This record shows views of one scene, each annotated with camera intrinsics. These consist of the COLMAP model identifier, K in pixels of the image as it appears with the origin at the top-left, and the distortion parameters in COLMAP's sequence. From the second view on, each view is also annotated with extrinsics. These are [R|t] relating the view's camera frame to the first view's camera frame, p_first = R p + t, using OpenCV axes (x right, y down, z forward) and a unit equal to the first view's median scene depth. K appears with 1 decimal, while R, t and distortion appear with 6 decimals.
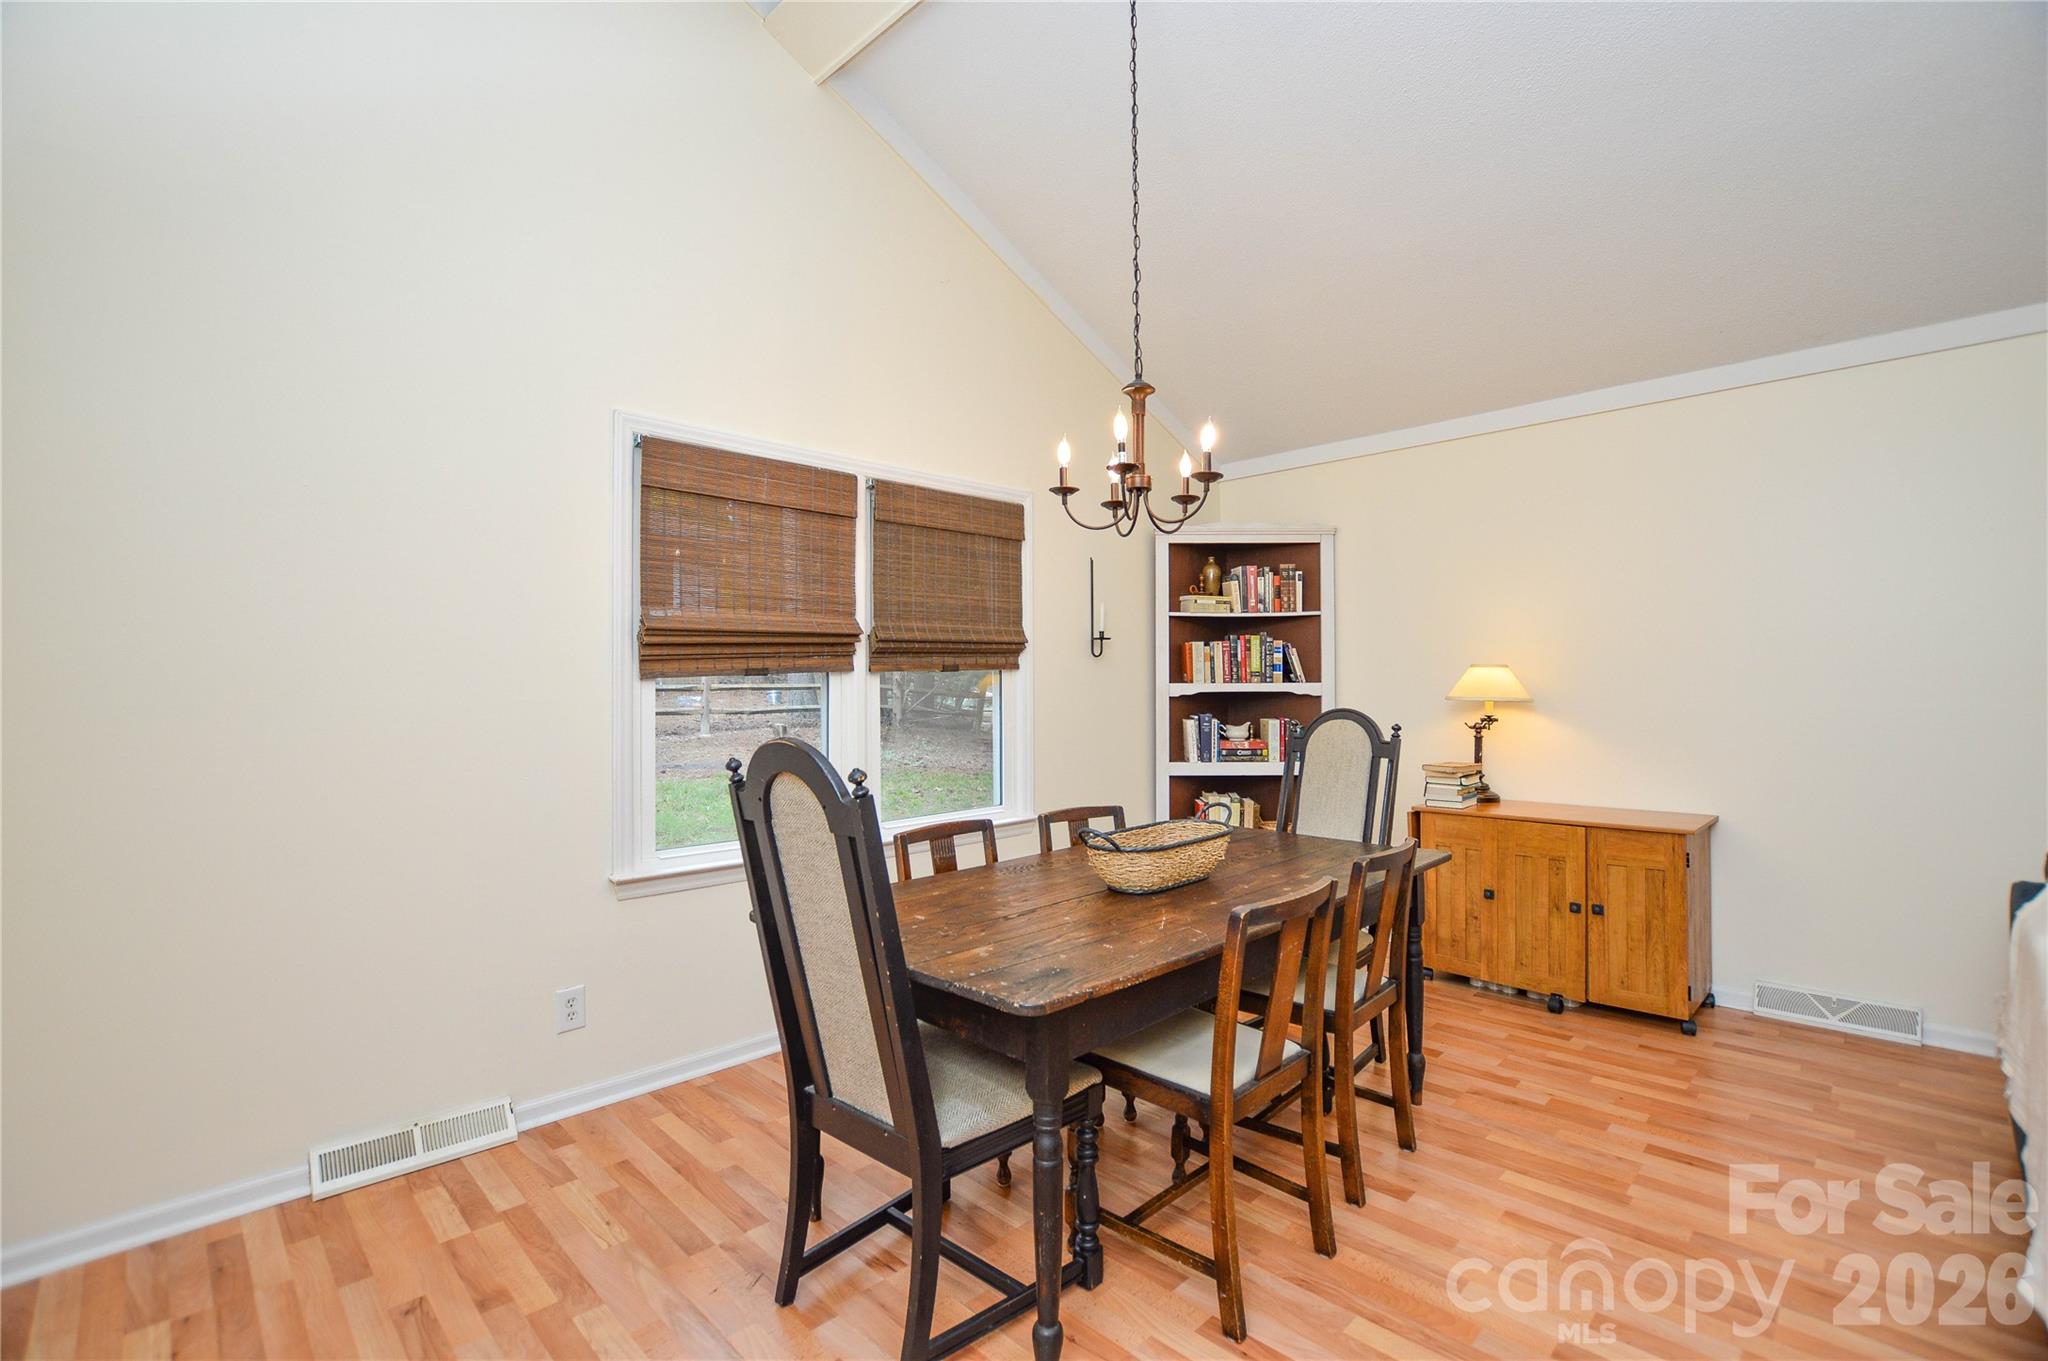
lens RADIAL K [[902.9, 0, 1026.5], [0, 902.9, 688.8], [0, 0, 1]] dist [-0.012244, -0.000097]
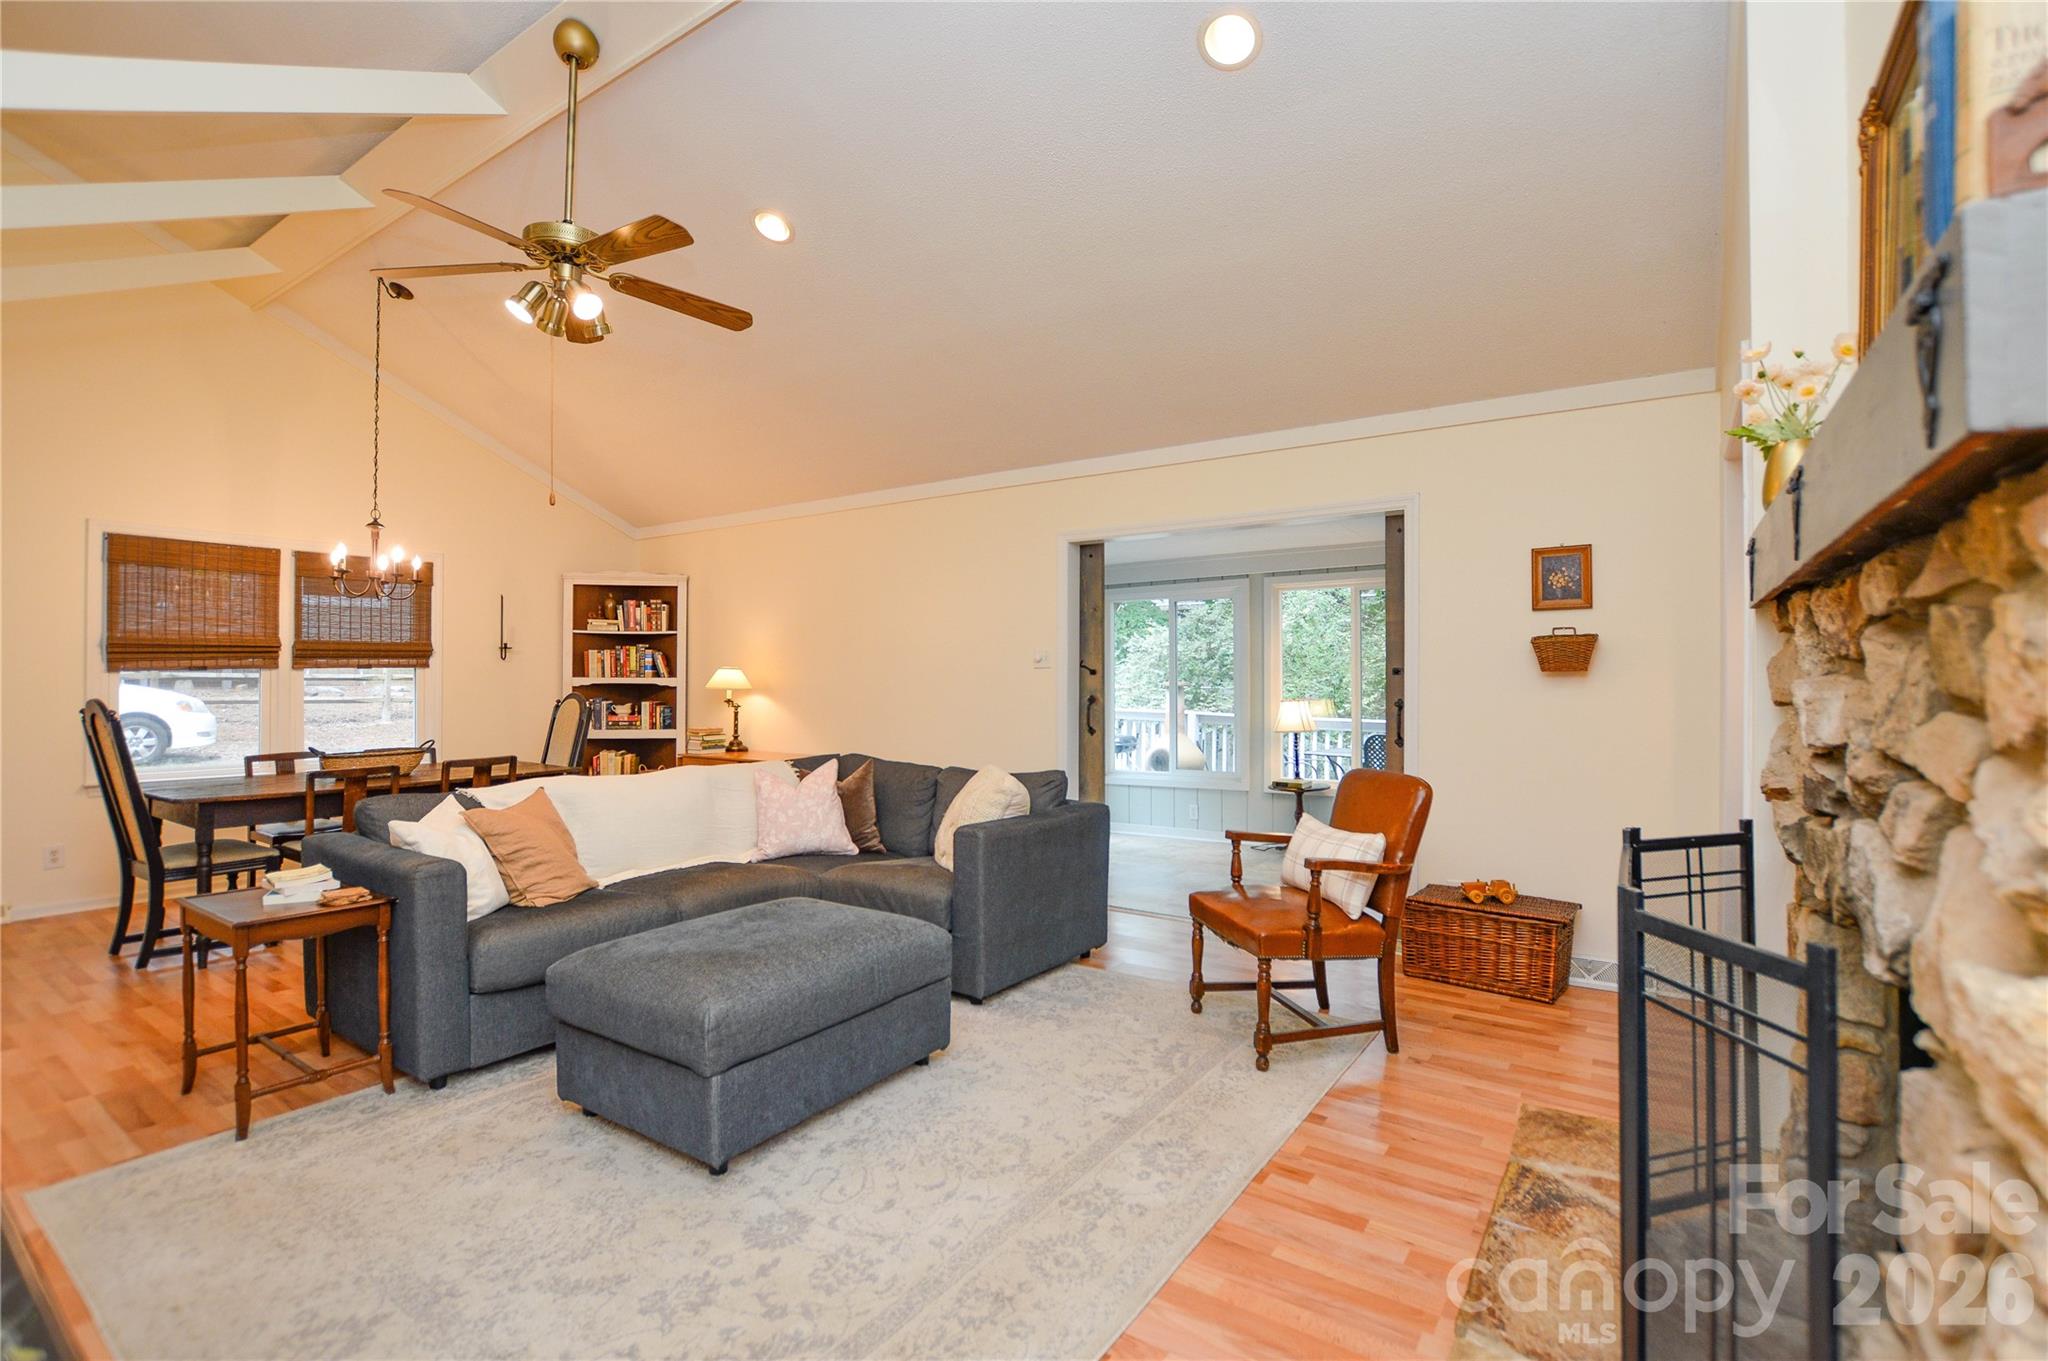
lens RADIAL K [[910.7, 0, 1015.8], [0, 910.7, 678.7], [0, 0, 1]] dist [-0.040392, 0.007414]
pose [[0.985510, 0.007998, 0.169427, 0.630859], [-0.006847, 0.999949, -0.007374, 0.002111], [-0.169477, 0.006107, 0.985515, -0.607204]]
